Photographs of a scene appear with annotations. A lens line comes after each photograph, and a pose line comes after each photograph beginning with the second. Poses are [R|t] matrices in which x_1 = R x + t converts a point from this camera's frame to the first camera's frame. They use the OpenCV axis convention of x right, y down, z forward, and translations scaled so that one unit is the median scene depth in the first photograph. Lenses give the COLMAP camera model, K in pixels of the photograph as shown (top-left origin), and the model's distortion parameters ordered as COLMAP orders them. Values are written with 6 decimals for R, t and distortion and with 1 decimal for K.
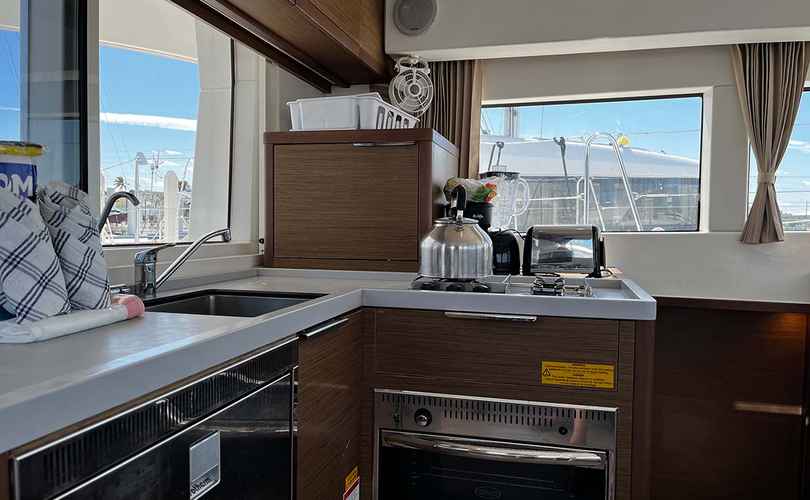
lens RADIAL K [[607.3, 0, 407.3], [0, 607.3, 251.3], [0, 0, 1]] dist [0.048547, -0.024085]
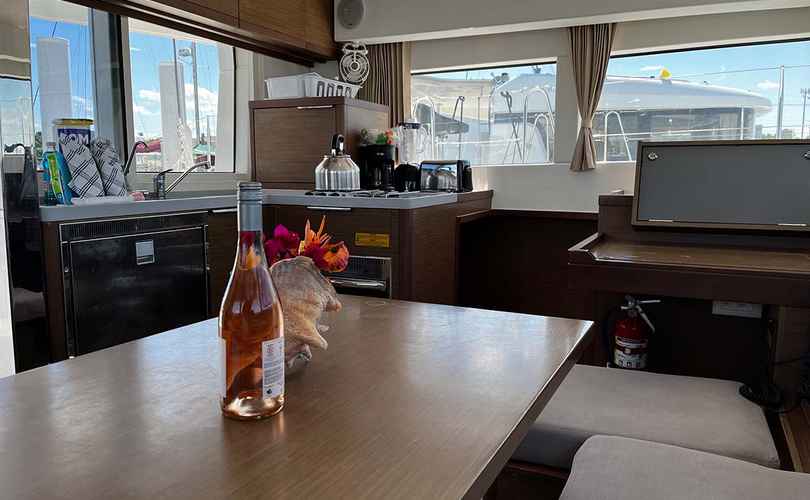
lens RADIAL K [[607.3, 0, 402.0], [0, 607.3, 248.1], [0, 0, 1]] dist [0.048547, -0.024085]
pose [[0.981588, 0.016391, -0.190303, 0.452017], [-0.000380, 0.996477, 0.083868, 0.047845], [0.191008, -0.082252, 0.978136, -0.477107]]
